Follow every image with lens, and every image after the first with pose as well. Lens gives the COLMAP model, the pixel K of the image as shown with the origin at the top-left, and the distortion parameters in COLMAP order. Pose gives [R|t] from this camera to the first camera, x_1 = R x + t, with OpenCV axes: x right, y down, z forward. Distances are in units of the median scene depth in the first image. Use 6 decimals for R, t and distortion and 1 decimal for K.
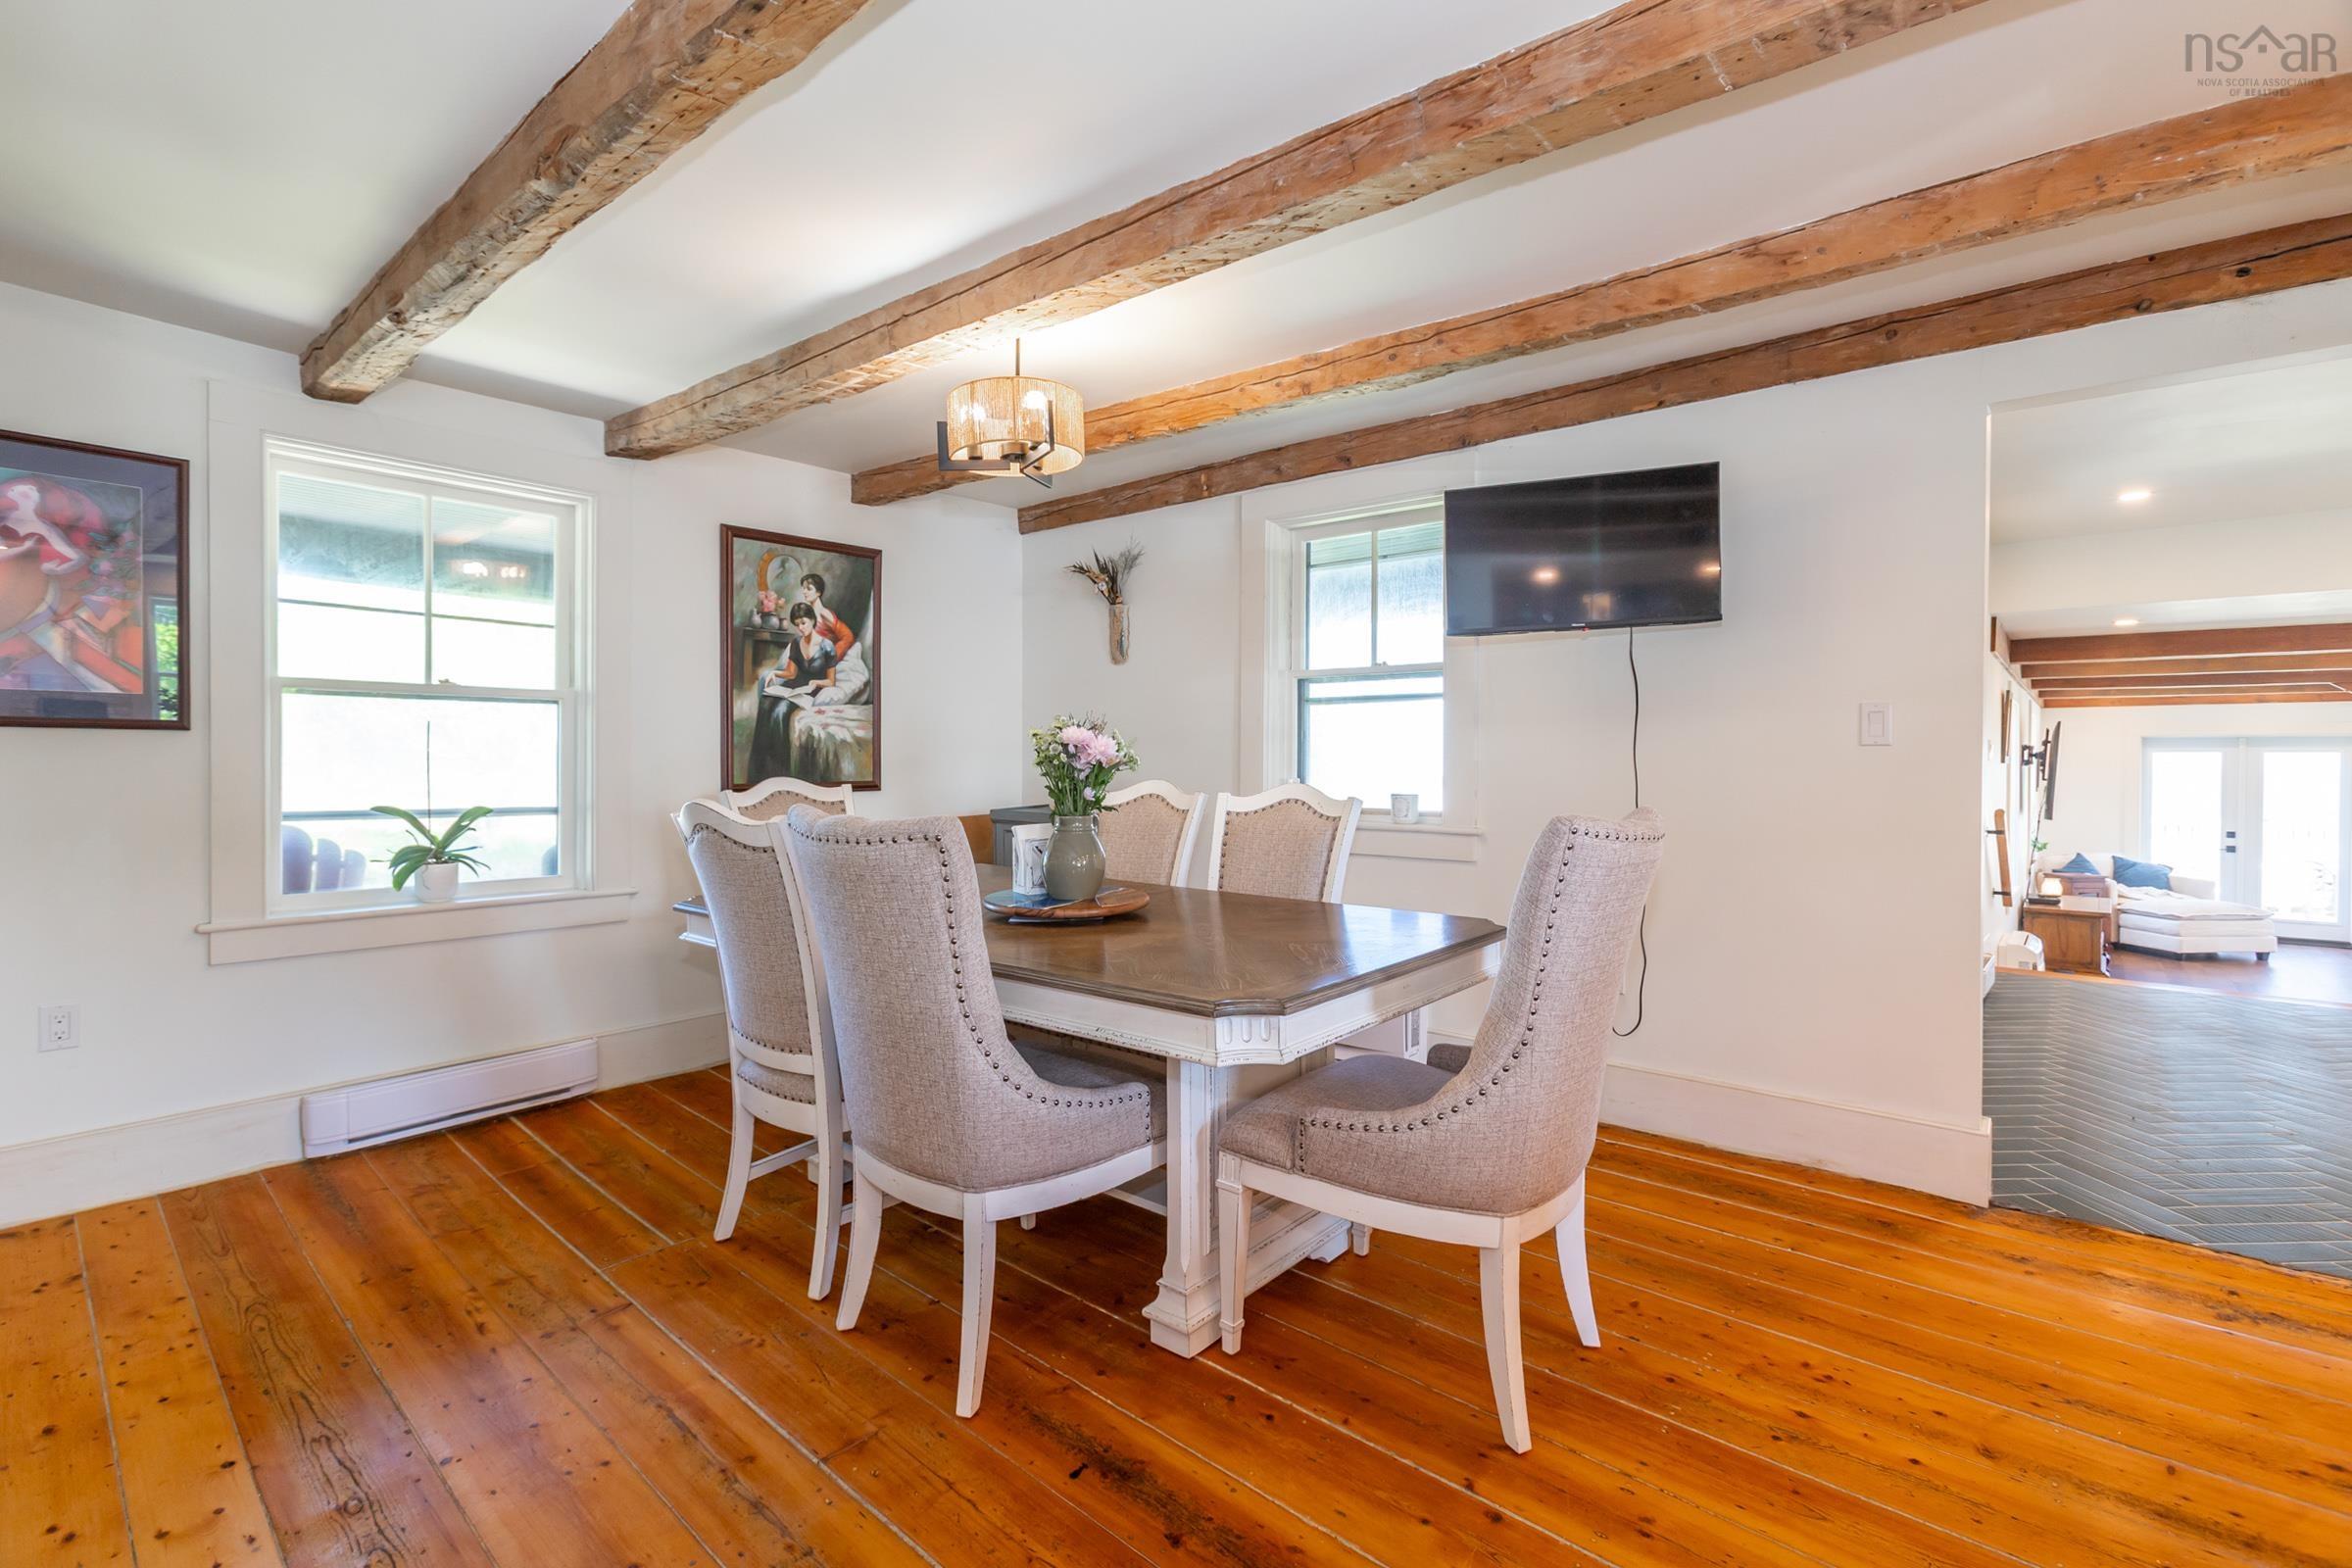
lens RADIAL K [[1030.3, 0, 1137.6], [0, 1030.3, 777.5], [0, 0, 1]] dist [-0.023284, 0.012823]
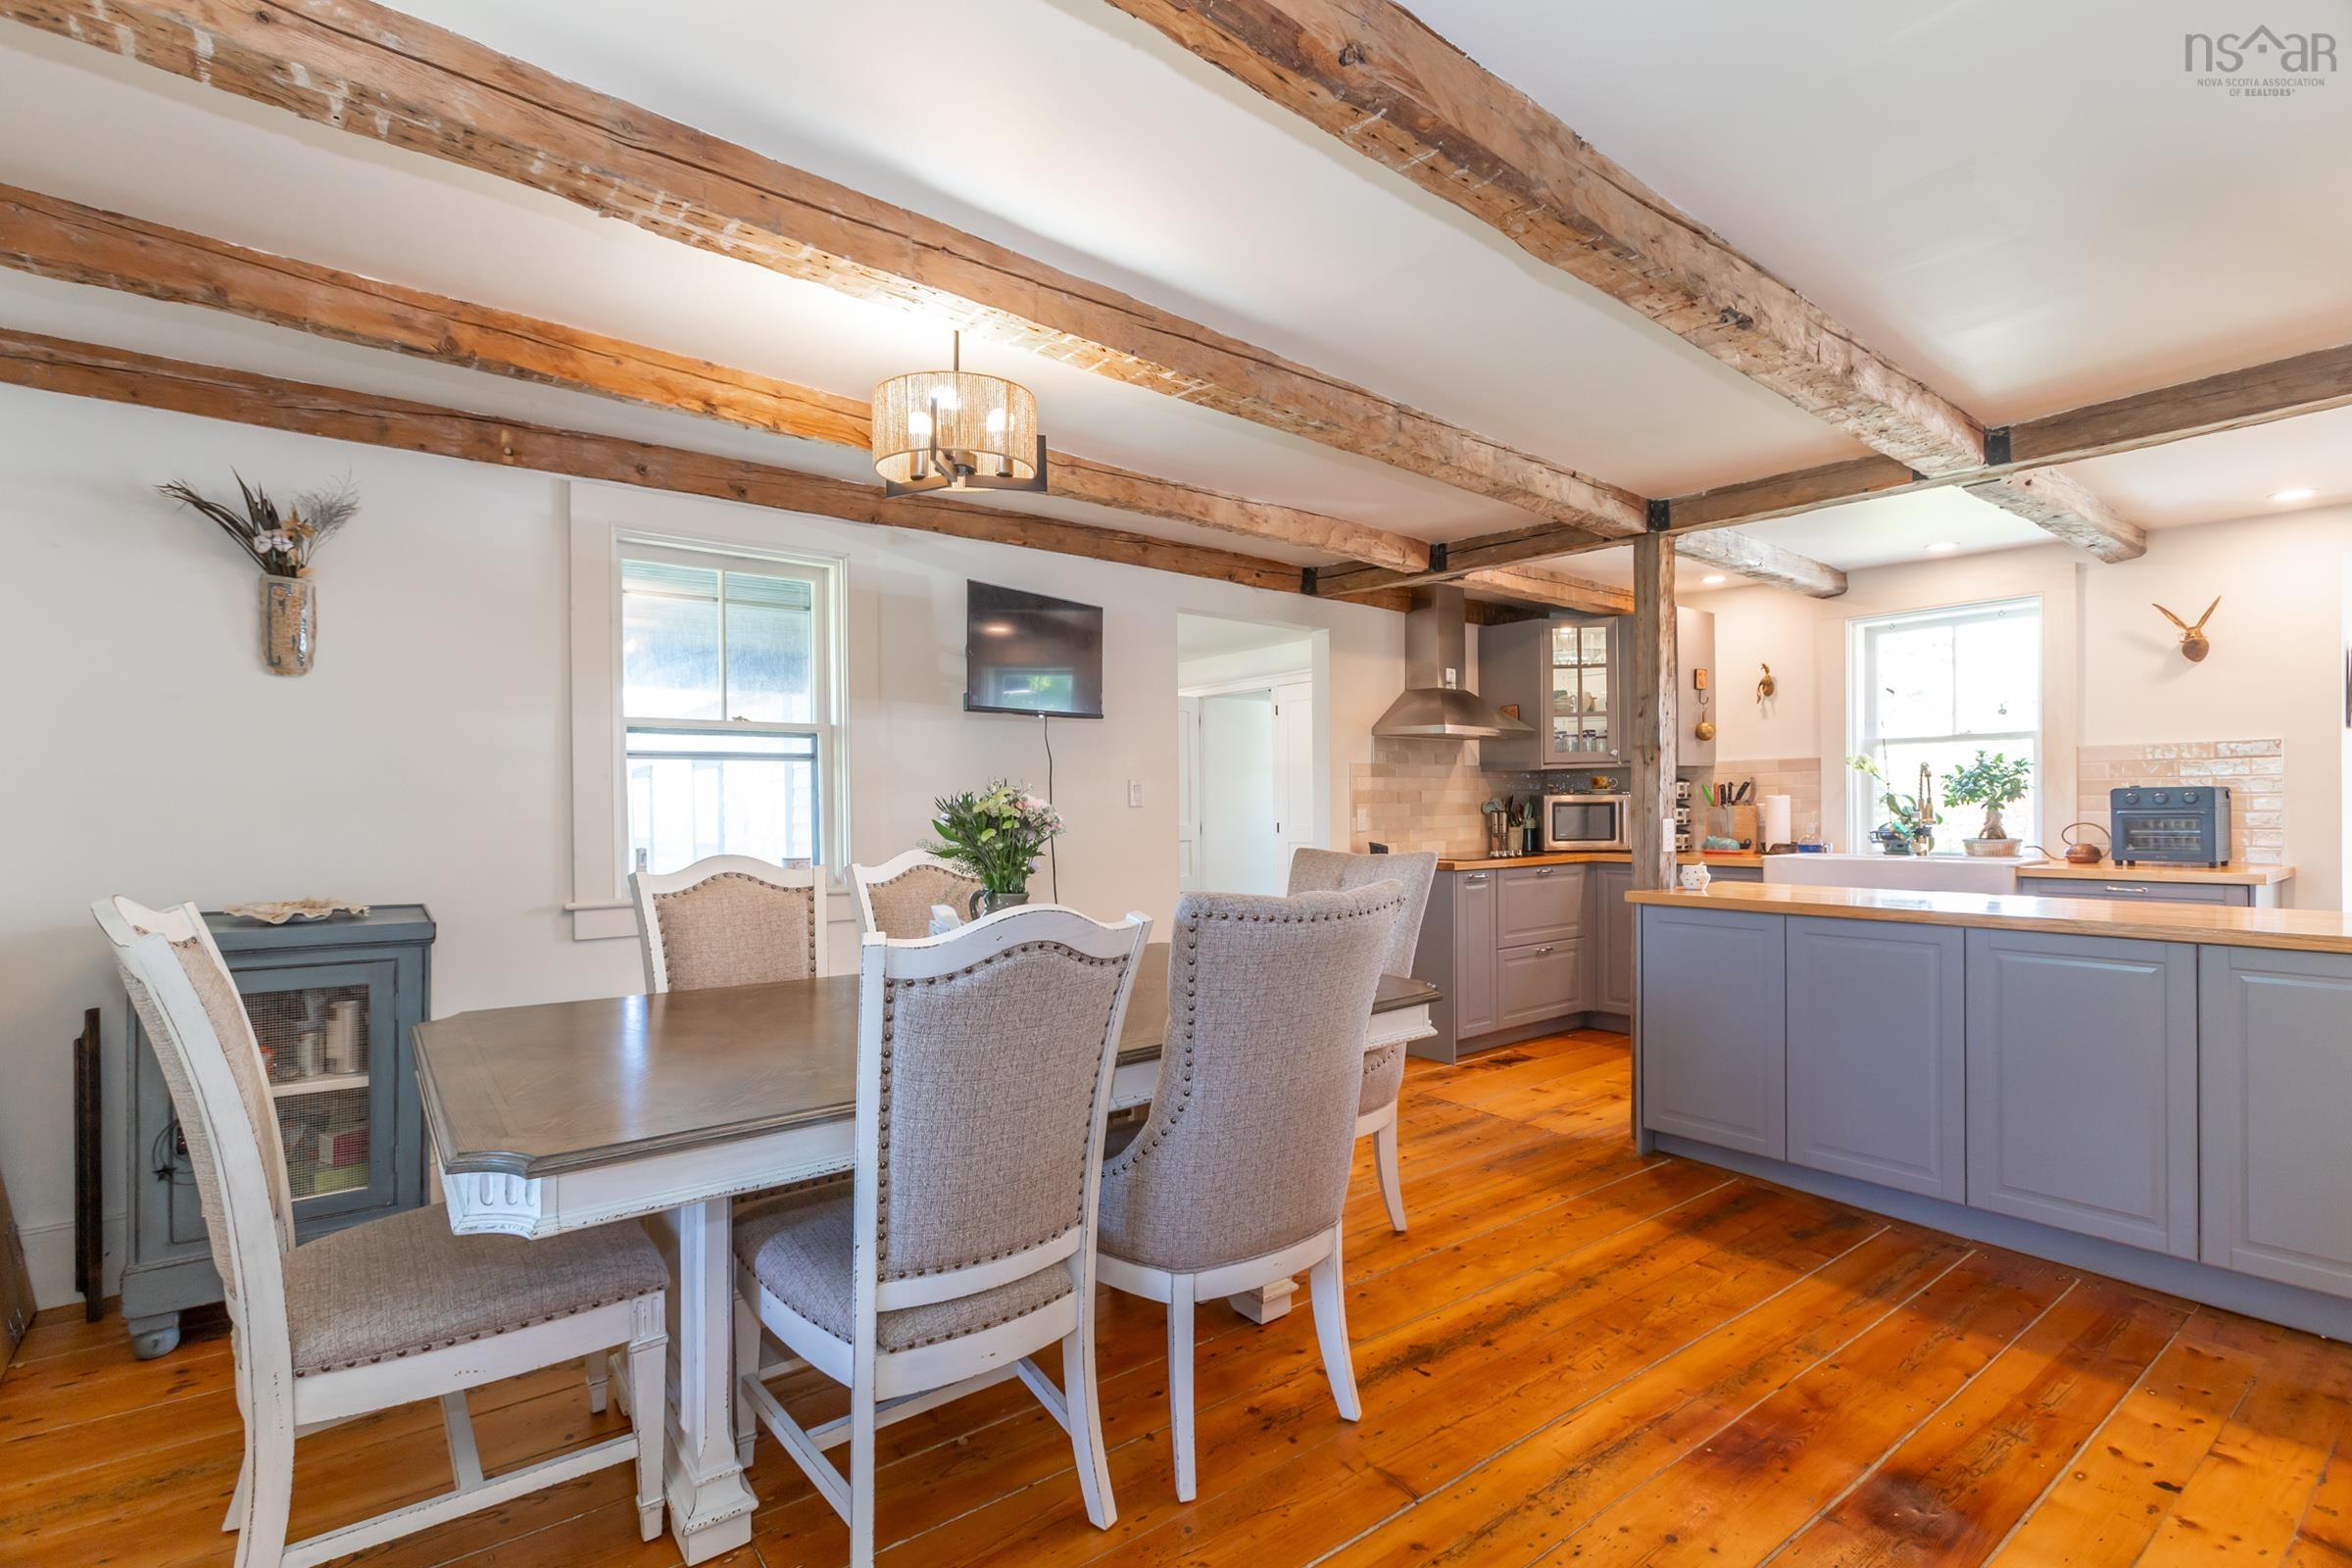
lens RADIAL K [[1054.2, 0, 1168.8], [0, 1054.2, 823.3], [0, 0, 1]] dist [0.002386, 0.000077]
pose [[0.222085, -0.020943, 0.974802, -0.837359], [0.028276, 0.999487, 0.015031, -0.028955], [-0.974617, 0.024226, 0.222563, 0.588734]]
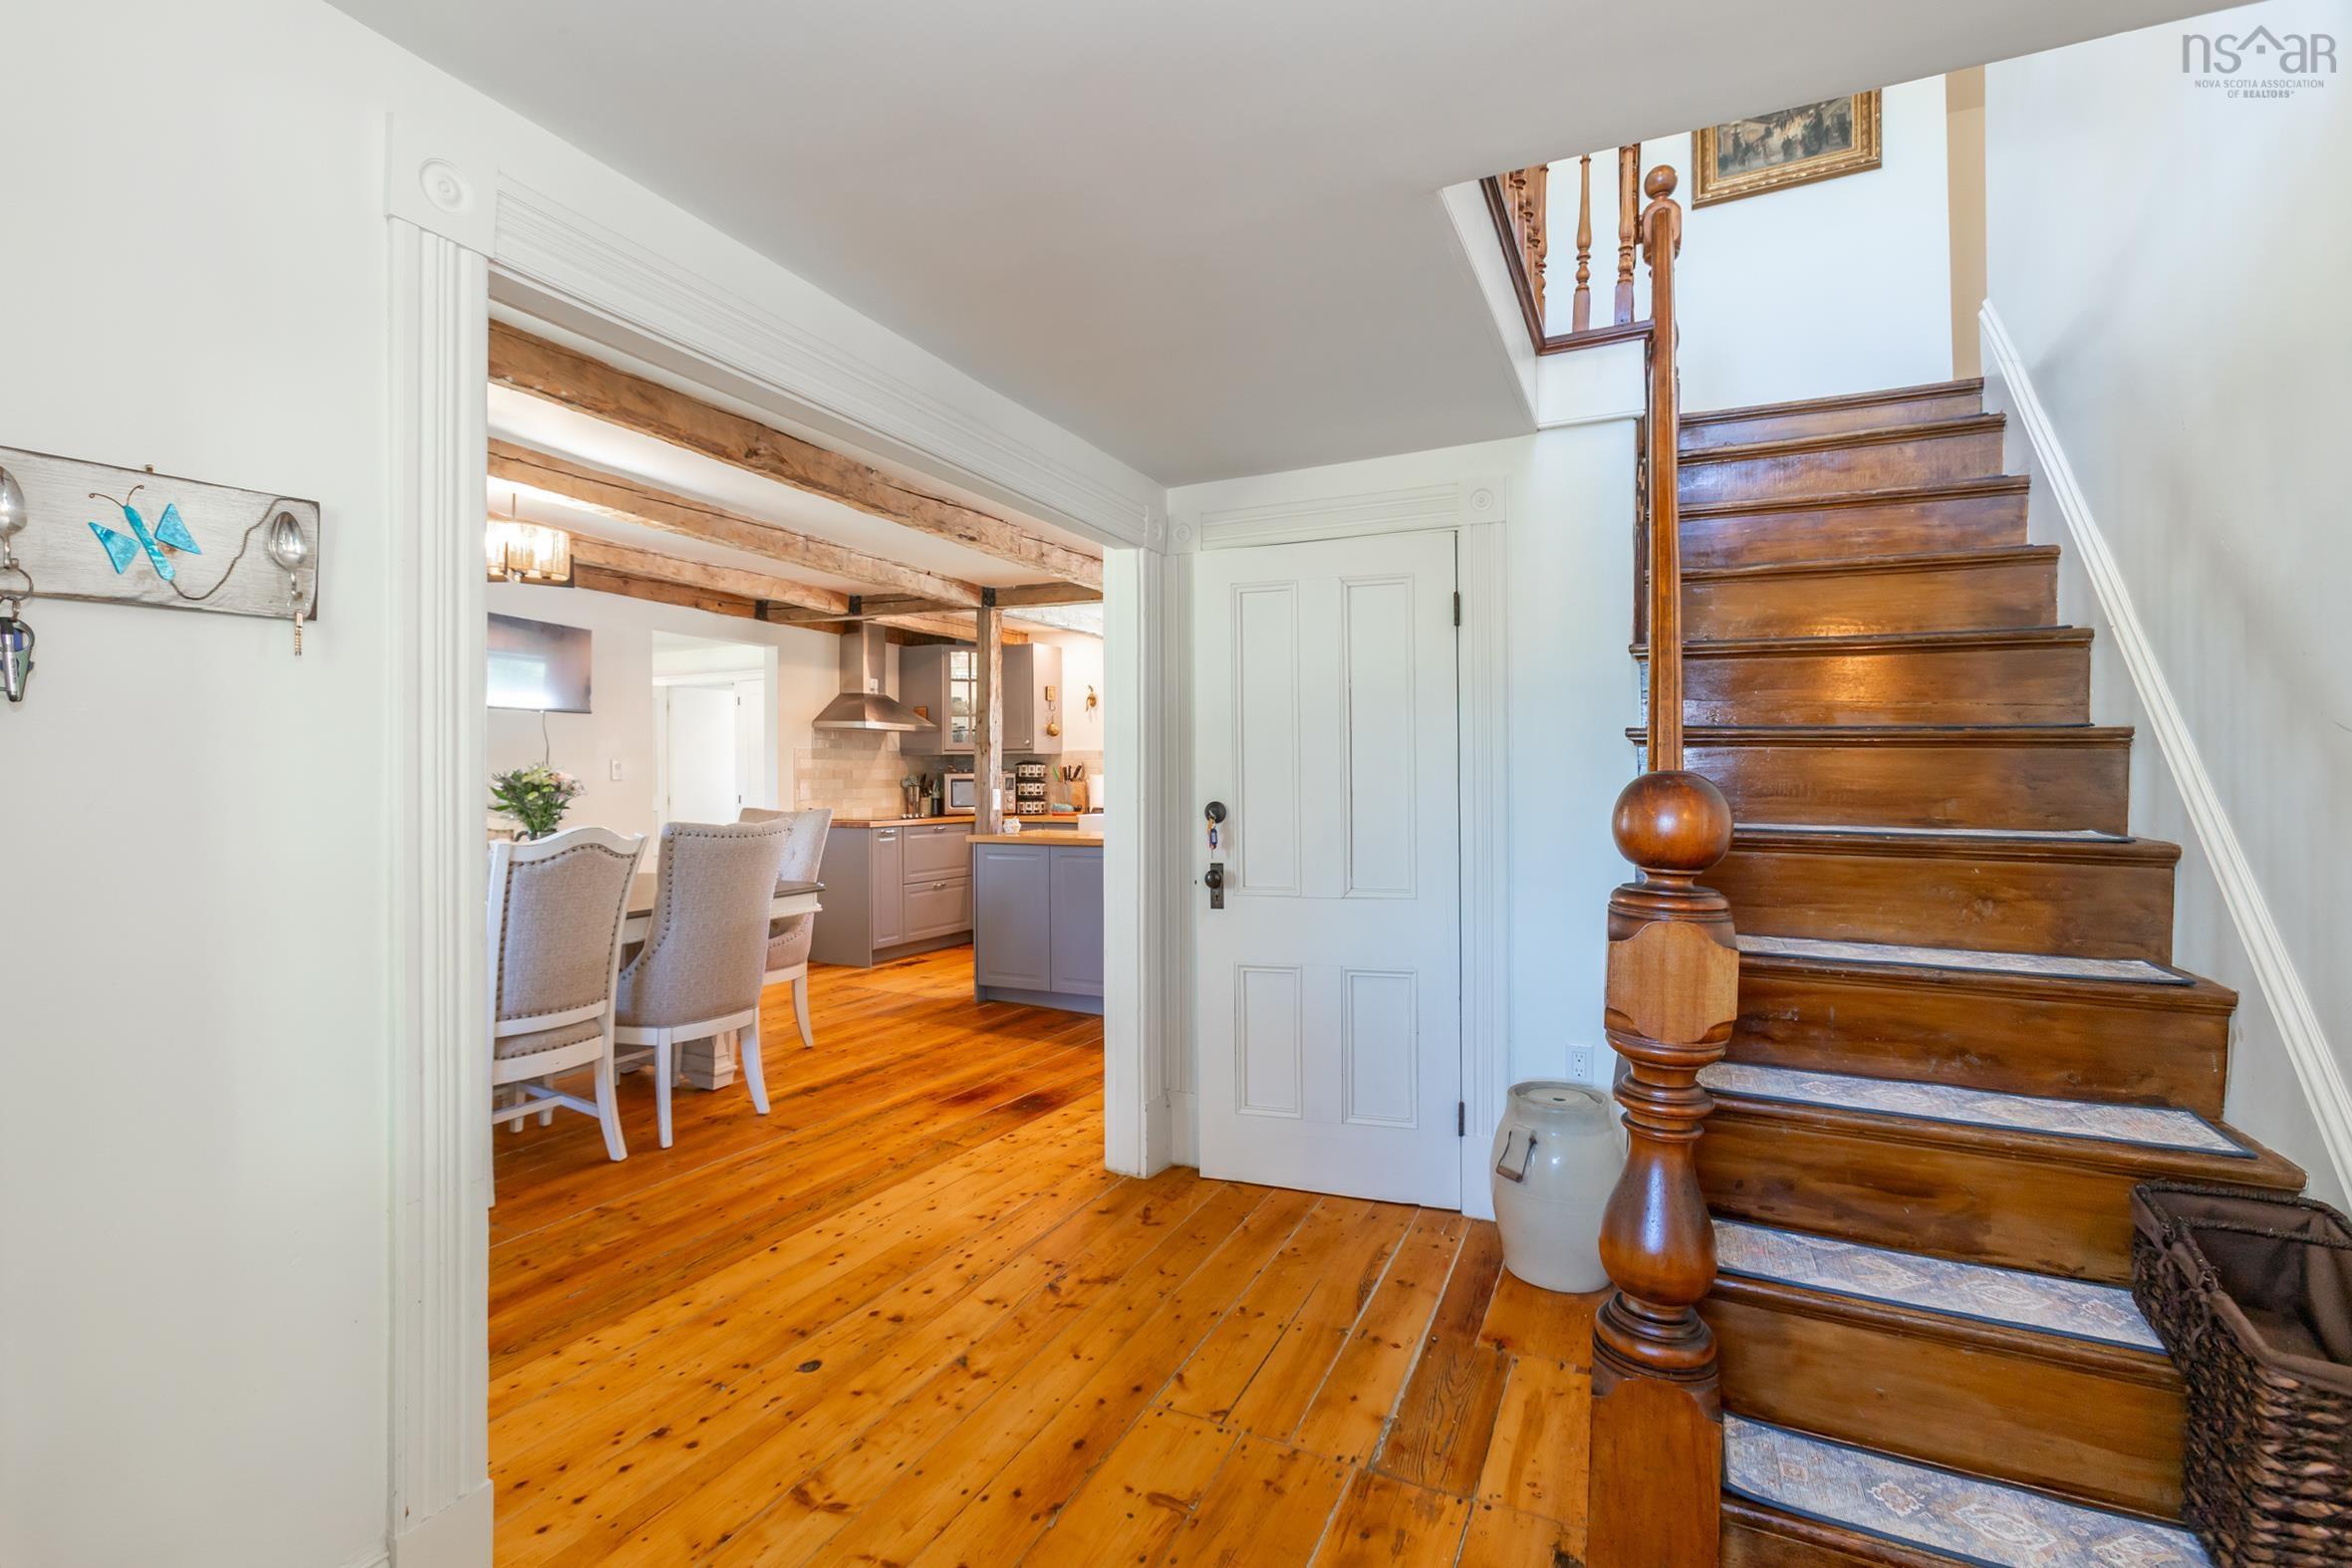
lens RADIAL K [[1030.3, 0, 1137.6], [0, 1030.3, 777.5], [0, 0, 1]] dist [-0.023284, 0.012823]
pose [[-0.235579, 0.000640, 0.971855, -1.484694], [0.023708, 0.999706, 0.005088, -0.023320], [-0.971566, 0.024239, -0.235525, 0.473344]]
